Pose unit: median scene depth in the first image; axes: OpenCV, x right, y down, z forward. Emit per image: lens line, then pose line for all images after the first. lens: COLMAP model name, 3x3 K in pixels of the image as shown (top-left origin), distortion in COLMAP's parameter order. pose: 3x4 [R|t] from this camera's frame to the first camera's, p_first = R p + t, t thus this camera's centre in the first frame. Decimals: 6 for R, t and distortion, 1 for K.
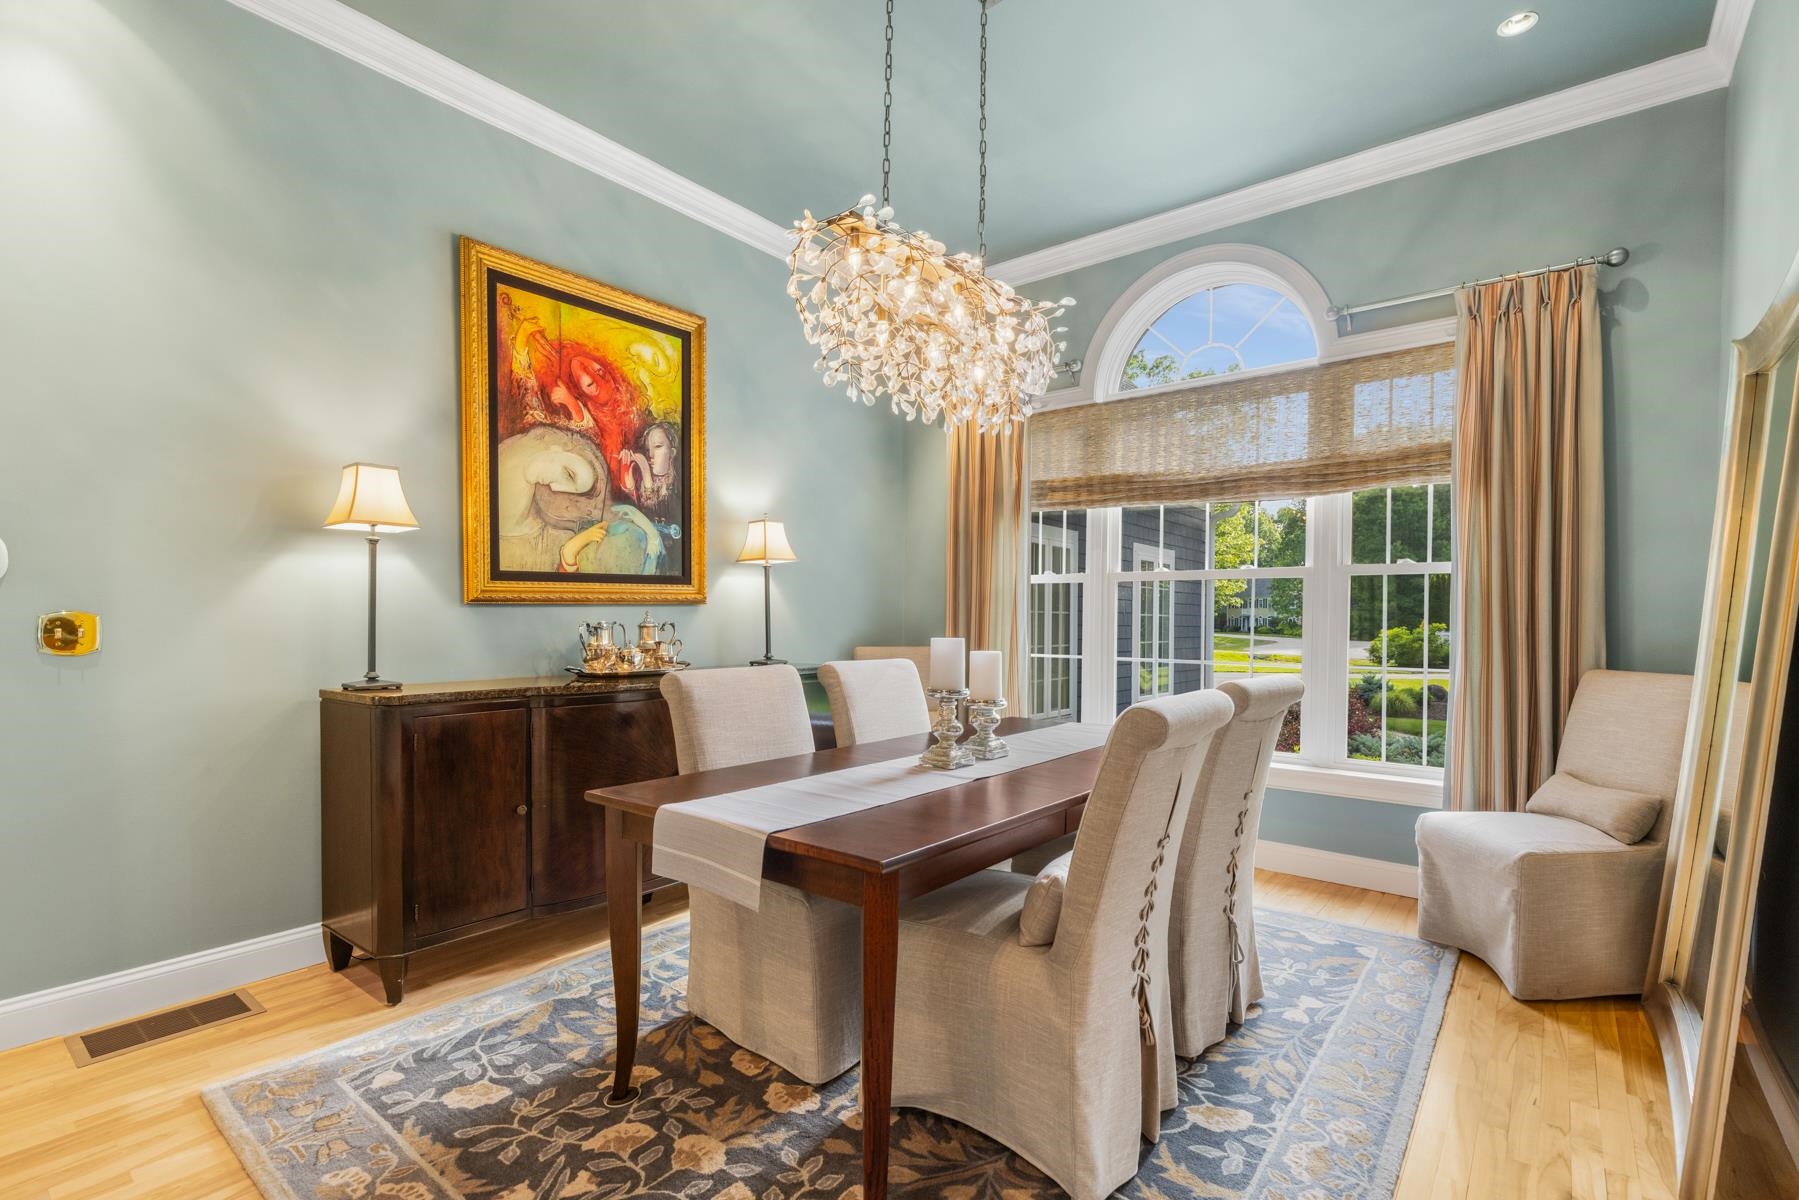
lens RADIAL K [[809.8, 0, 901.1], [0, 809.8, 613.0], [0, 0, 1]] dist [-0.000640, 0.000152]
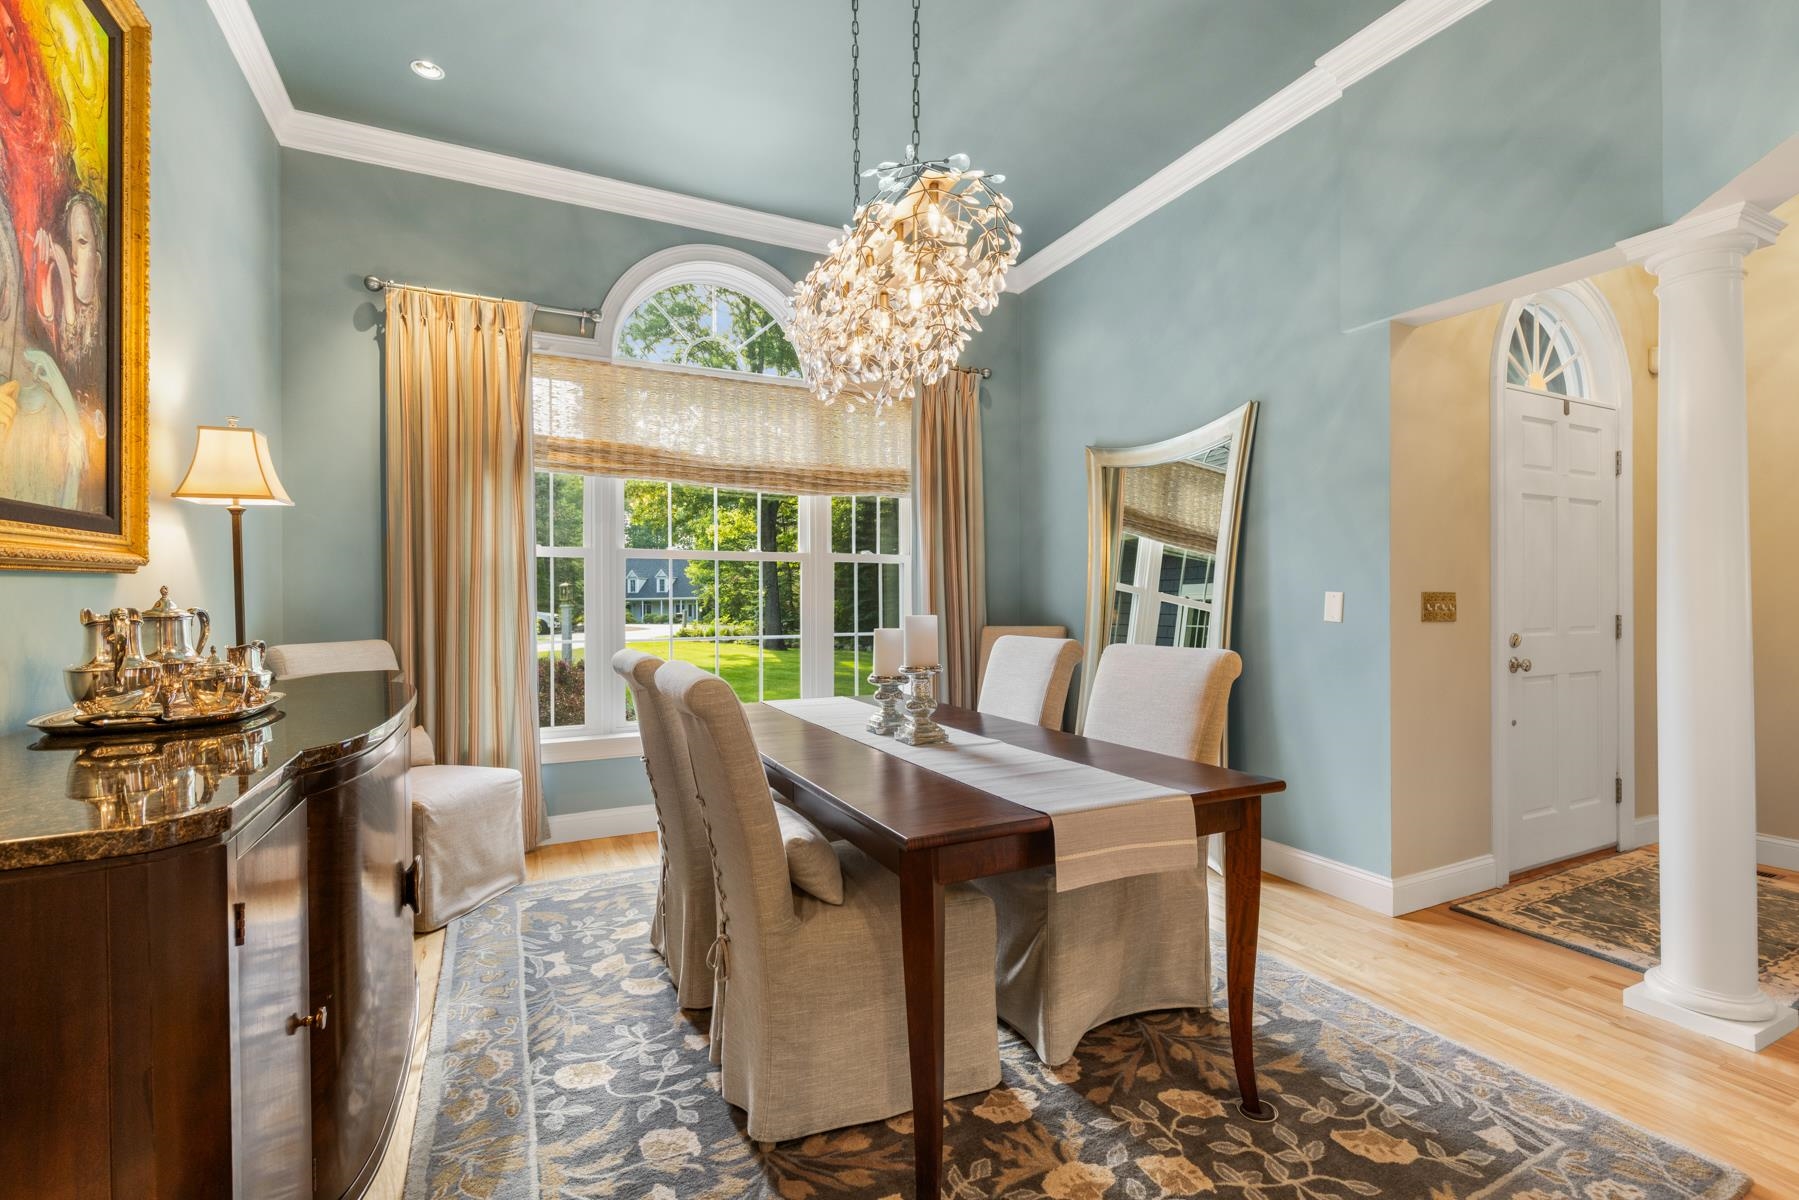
lens RADIAL K [[809.8, 0, 898.0], [0, 809.8, 596.4], [0, 0, 1]] dist [-0.000640, 0.000152]
pose [[0.426553, -0.005051, 0.904449, -0.538506], [-0.003003, 0.999971, 0.007001, -0.001416], [-0.904458, -0.005702, 0.426525, 0.368881]]
